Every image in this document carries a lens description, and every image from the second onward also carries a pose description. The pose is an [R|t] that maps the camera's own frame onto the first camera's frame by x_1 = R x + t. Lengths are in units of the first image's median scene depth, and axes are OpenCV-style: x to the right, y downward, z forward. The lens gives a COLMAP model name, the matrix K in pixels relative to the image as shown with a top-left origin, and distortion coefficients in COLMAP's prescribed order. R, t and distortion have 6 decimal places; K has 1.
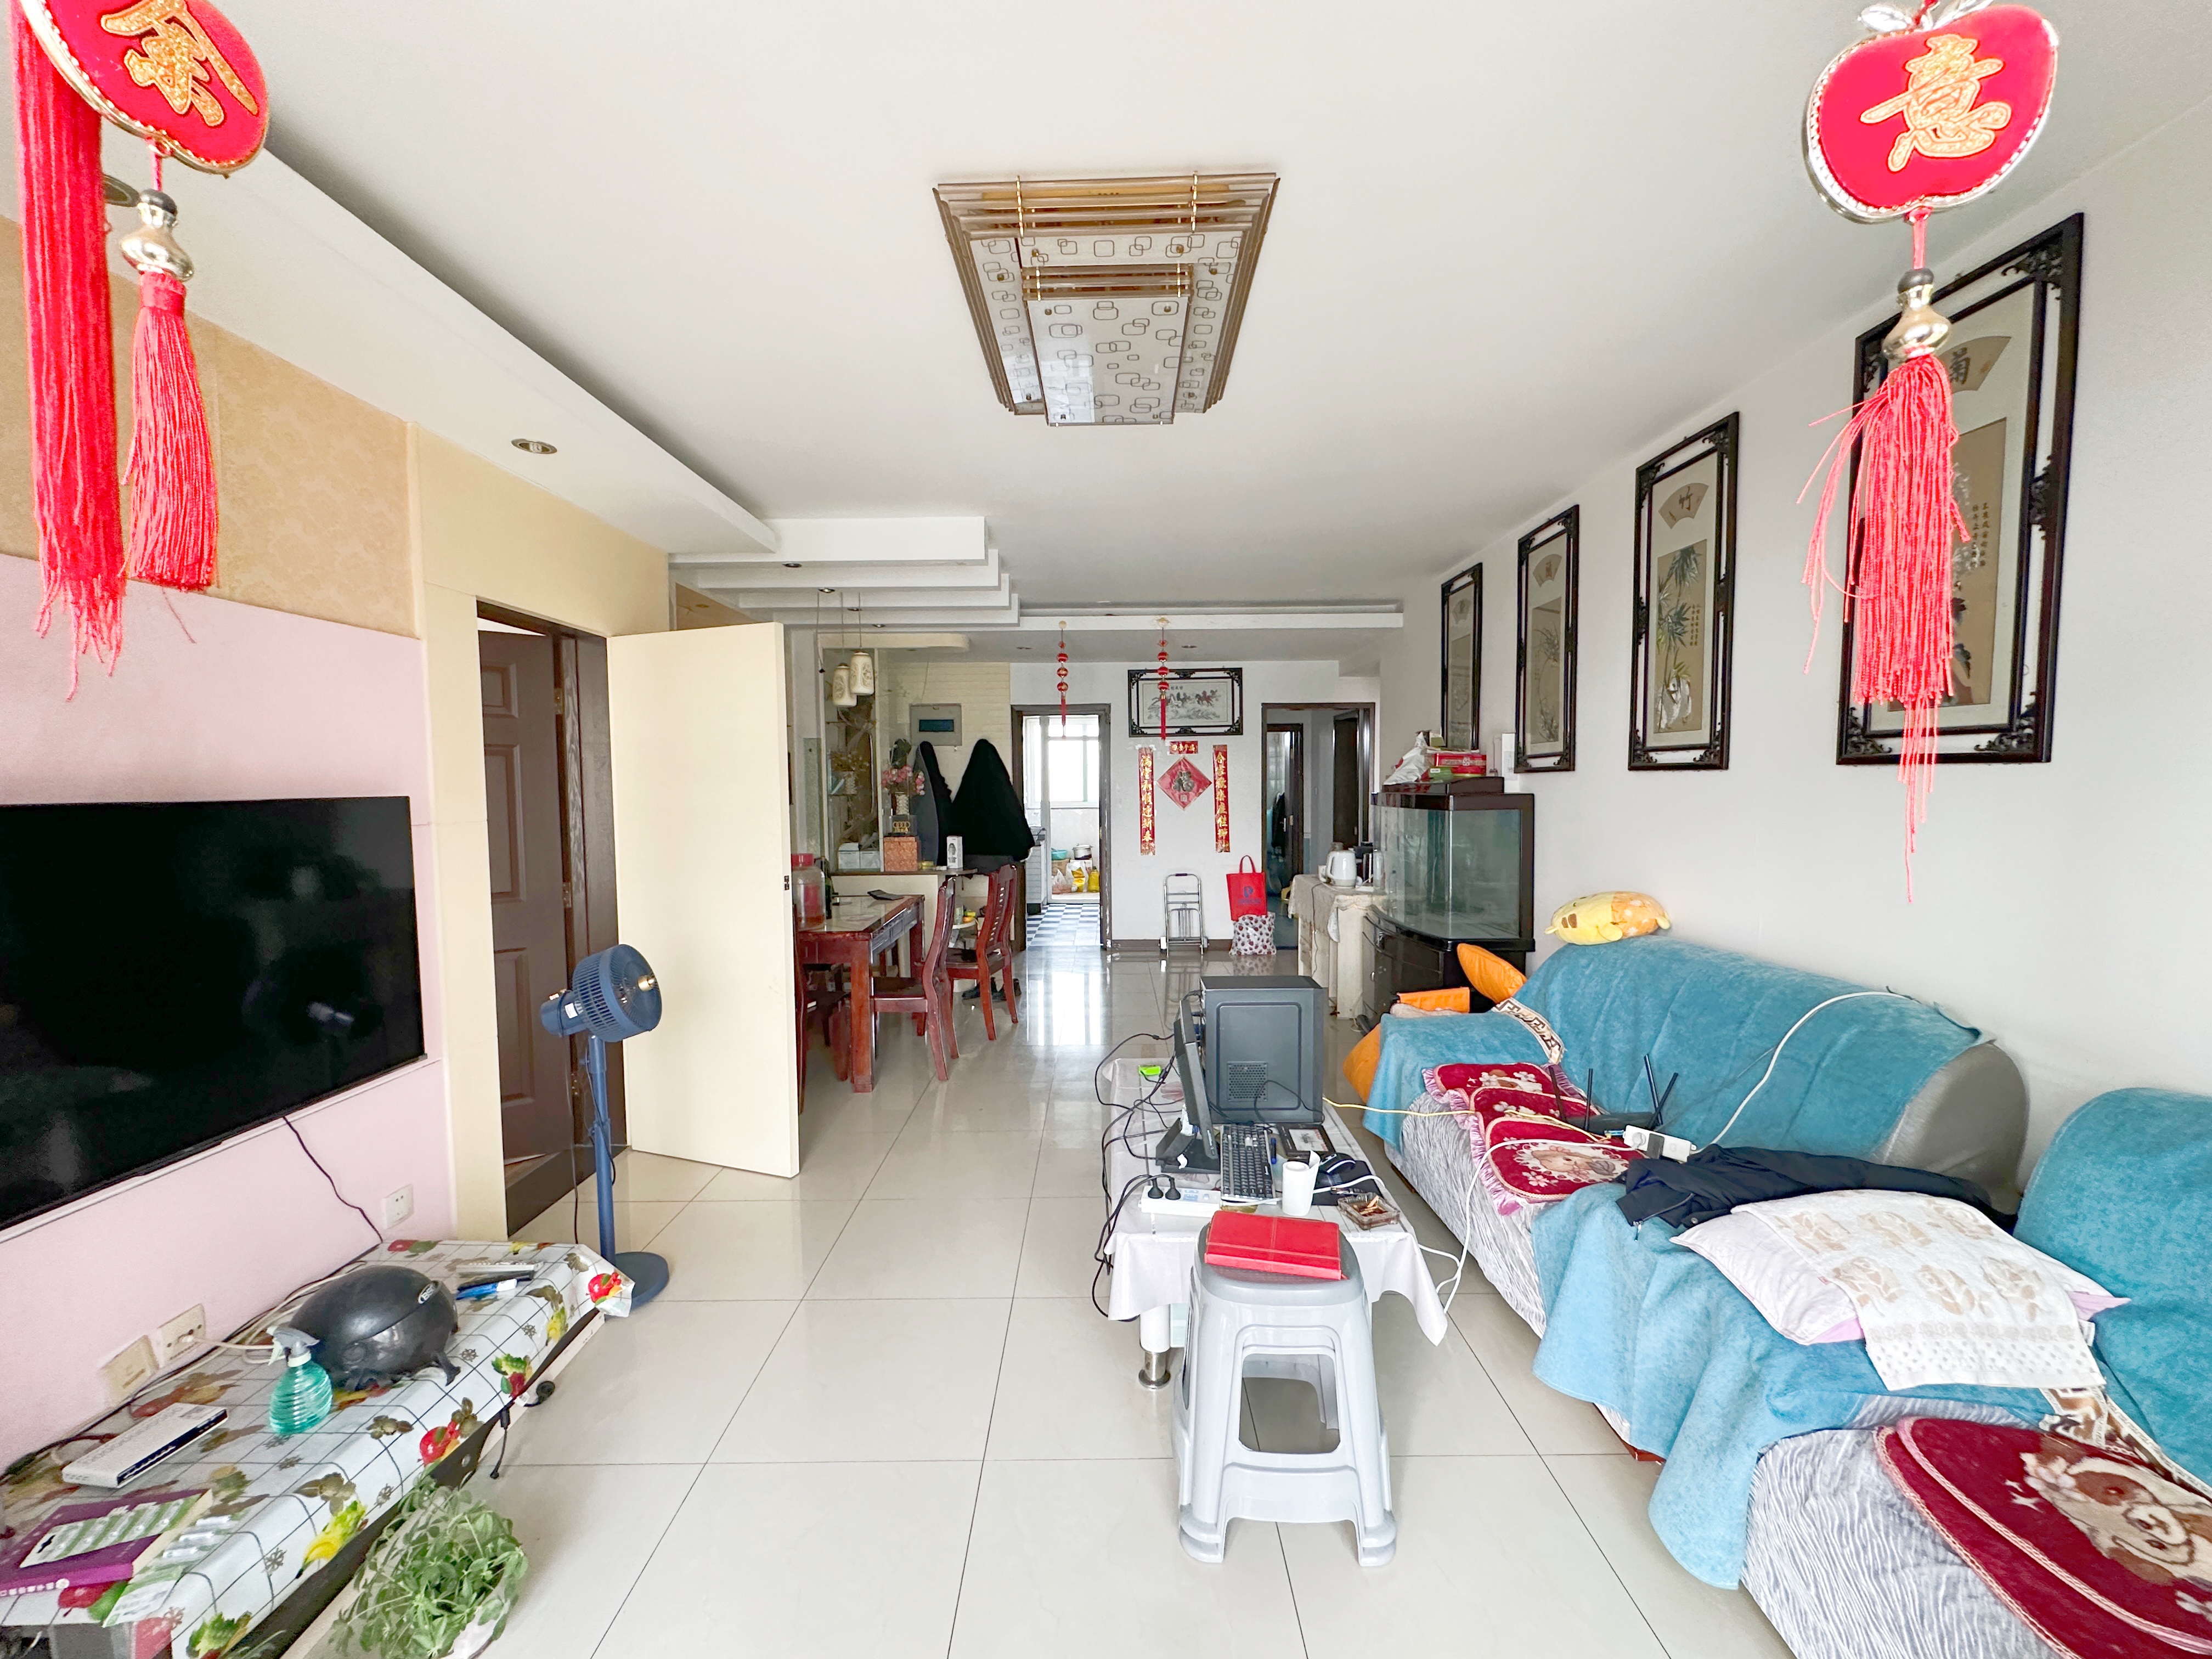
lens RADIAL K [[881.8, 0, 1095.8], [0, 881.8, 835.1], [0, 0, 1]] dist [-0.001783, -0.000061]
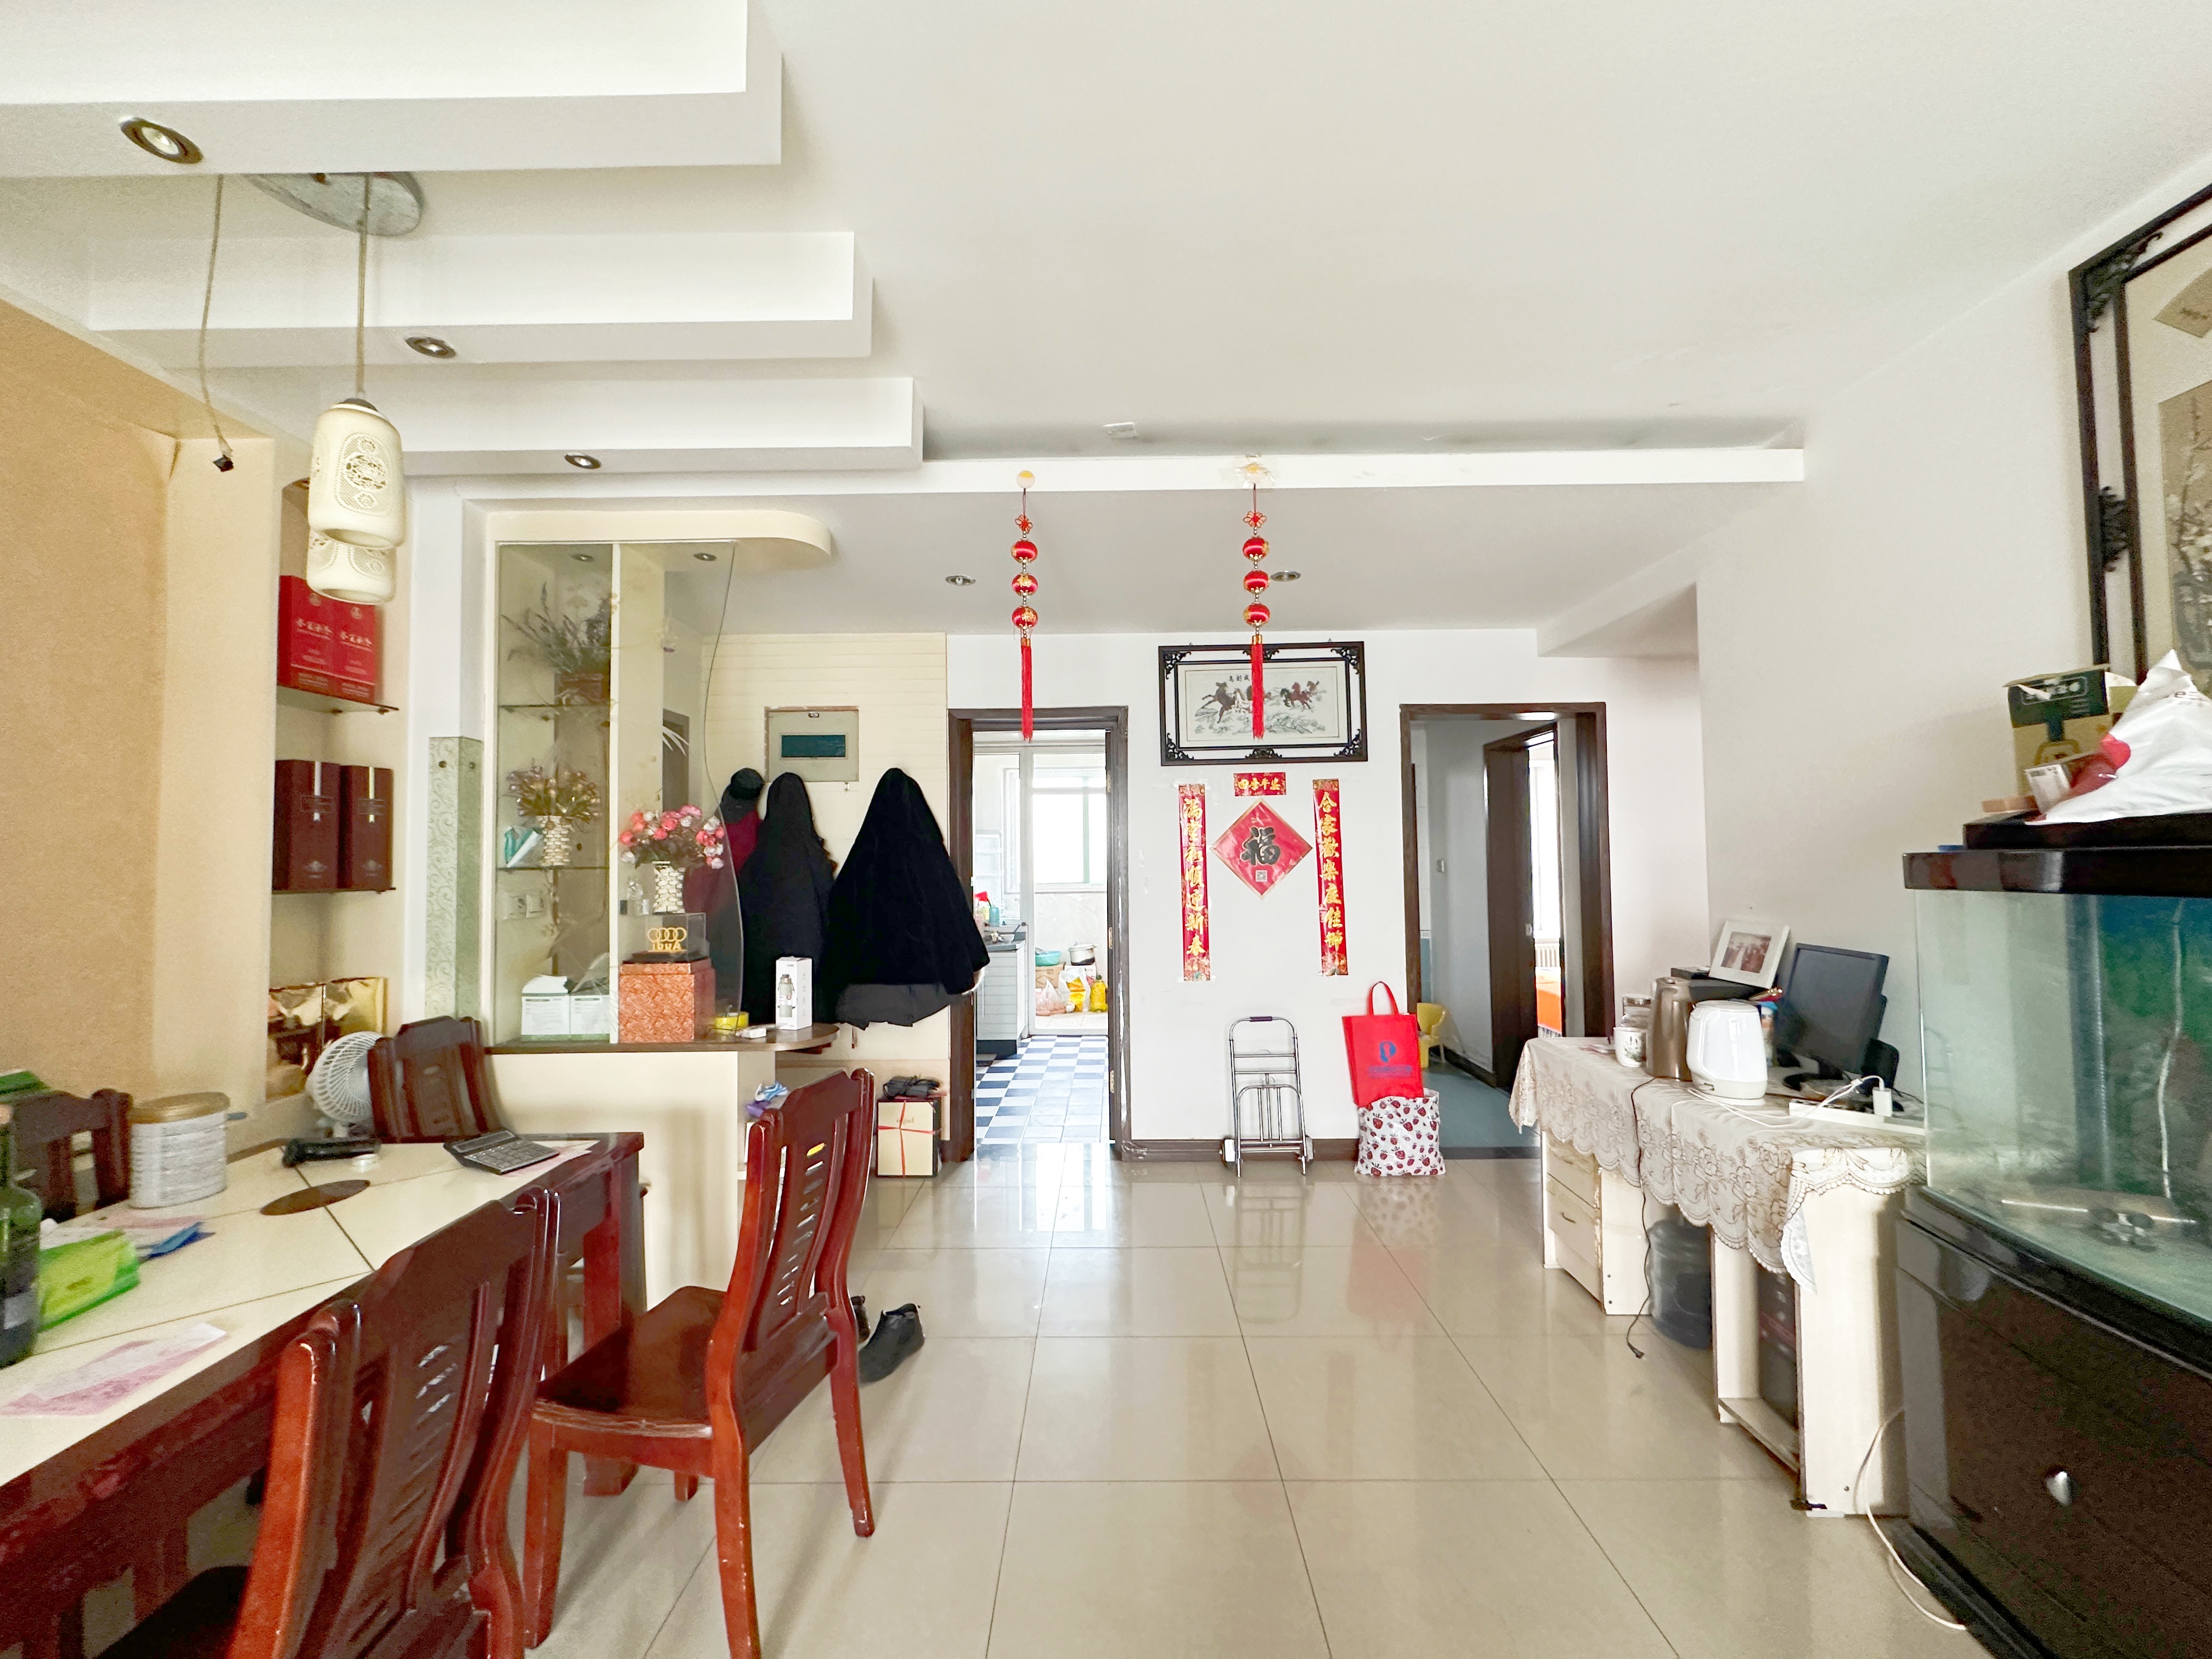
lens RADIAL K [[881.8, 0, 1099.3], [0, 881.8, 833.1], [0, 0, 1]] dist [-0.001783, -0.000061]
pose [[0.999998, -0.000886, -0.002049, 0.000042], [0.000691, 0.995646, -0.093208, -0.017436], [0.002123, 0.093207, 0.995645, 0.452635]]
